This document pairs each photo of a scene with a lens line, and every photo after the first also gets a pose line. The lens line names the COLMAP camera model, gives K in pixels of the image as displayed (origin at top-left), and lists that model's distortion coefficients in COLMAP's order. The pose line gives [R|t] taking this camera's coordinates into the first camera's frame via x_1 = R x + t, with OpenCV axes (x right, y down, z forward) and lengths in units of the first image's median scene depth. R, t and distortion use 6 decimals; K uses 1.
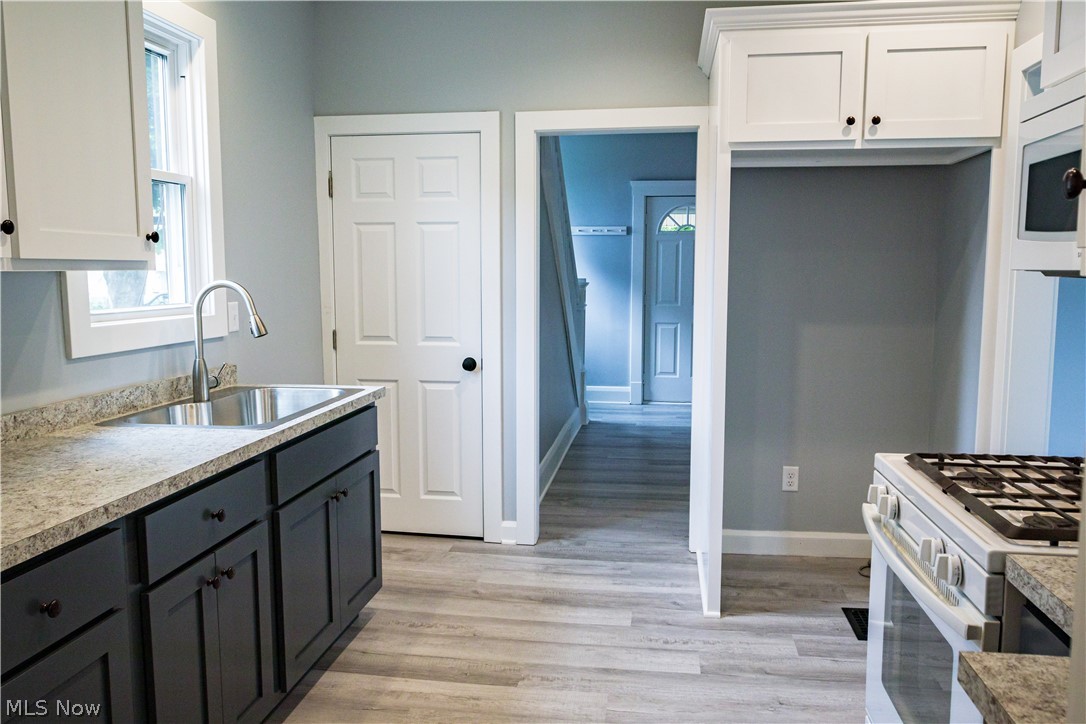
lens RADIAL K [[836.9, 0, 543.0], [0, 836.9, 362.0], [0, 0, 1]] dist [0.004932, 0.007048]
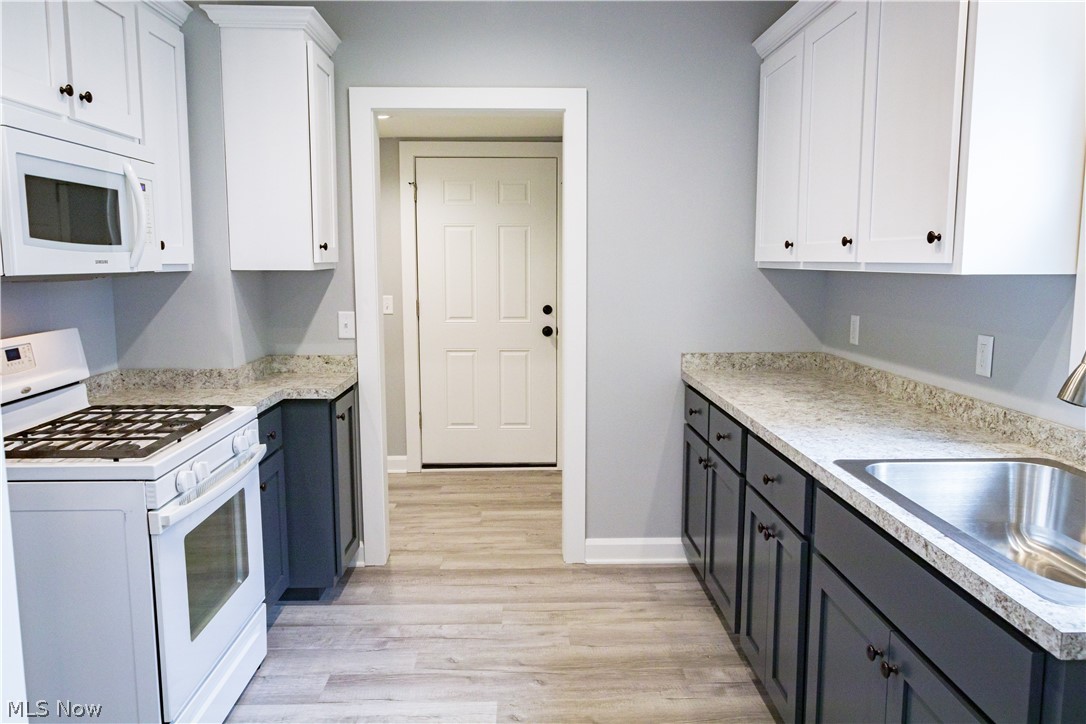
lens RADIAL K [[780.4, 0, 543.0], [0, 780.4, 362.0], [0, 0, 1]] dist [-0.011712, 0.006477]
pose [[-0.984864, 0.024404, -0.171600, 0.075322], [-0.017286, 0.971274, 0.237337, -0.159559], [0.172462, 0.236711, -0.956151, 1.340959]]
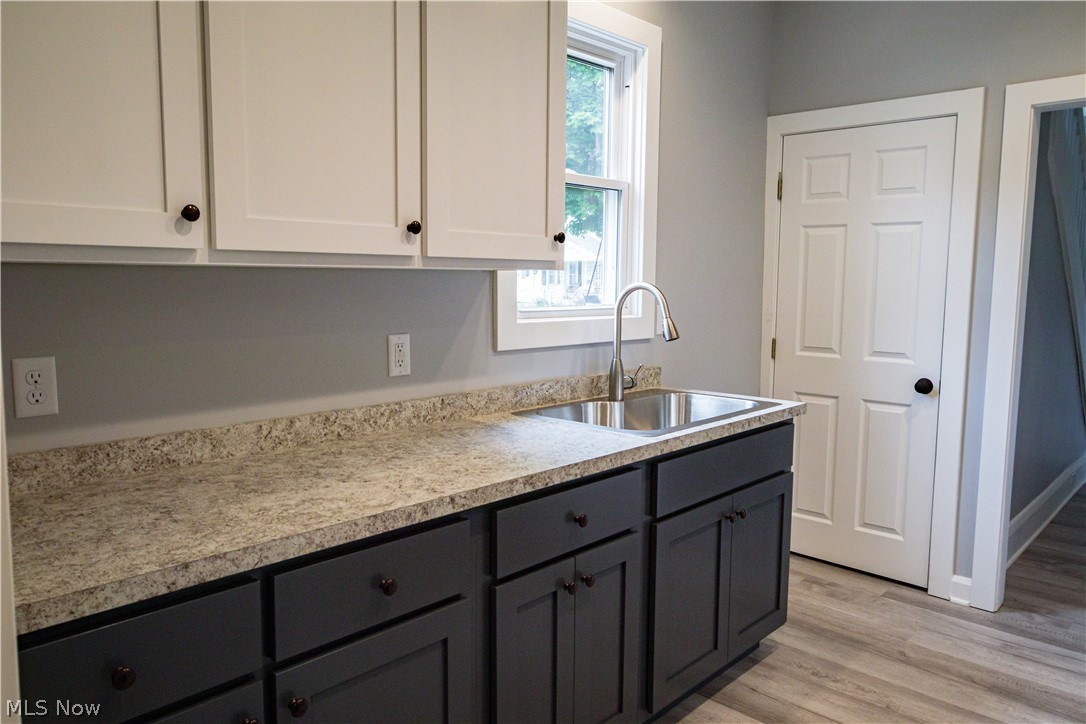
lens RADIAL K [[795.3, 0, 543.0], [0, 795.3, 362.0], [0, 0, 1]] dist [-0.014956, 0.026247]
pose [[0.829479, 0.067917, -0.554394, 0.051987], [-0.072459, 0.997276, 0.013761, -0.006667], [0.553819, 0.028757, 0.832141, 0.137837]]
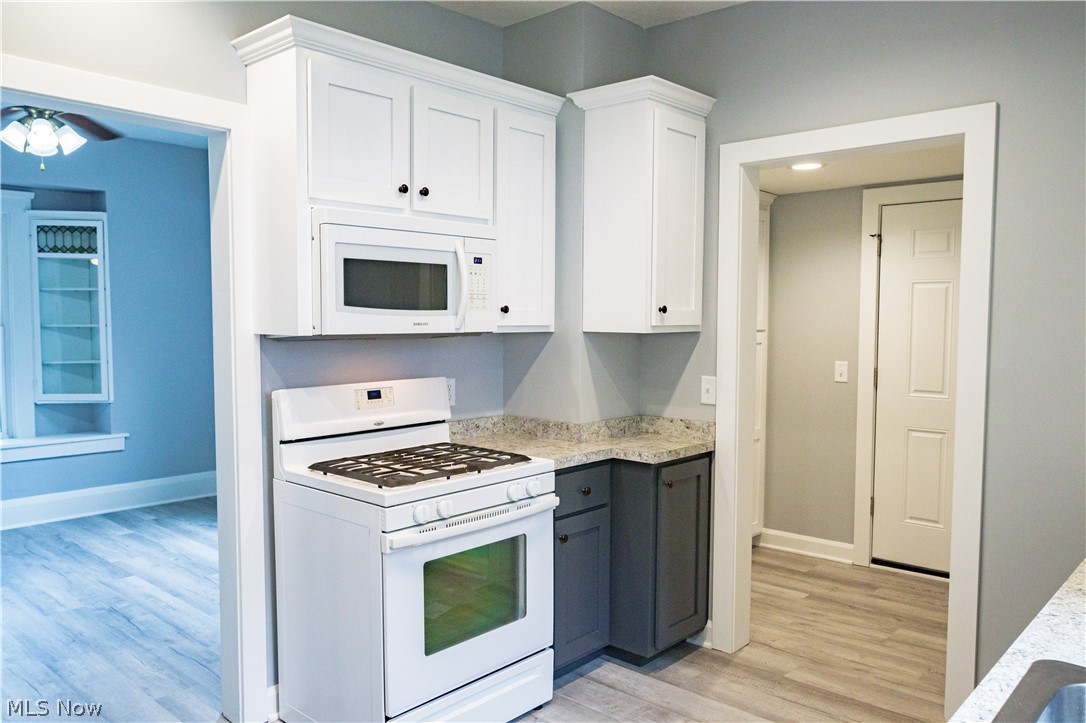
lens RADIAL K [[807.2, 0, 543.4], [0, 807.2, 378.0], [0, 0, 1]] dist [-0.010663, 0.005933]
pose [[-0.828902, -0.043304, 0.557716, -0.276747], [0.059856, 0.984409, 0.165396, -0.154124], [-0.556183, 0.170480, -0.813386, 1.233627]]
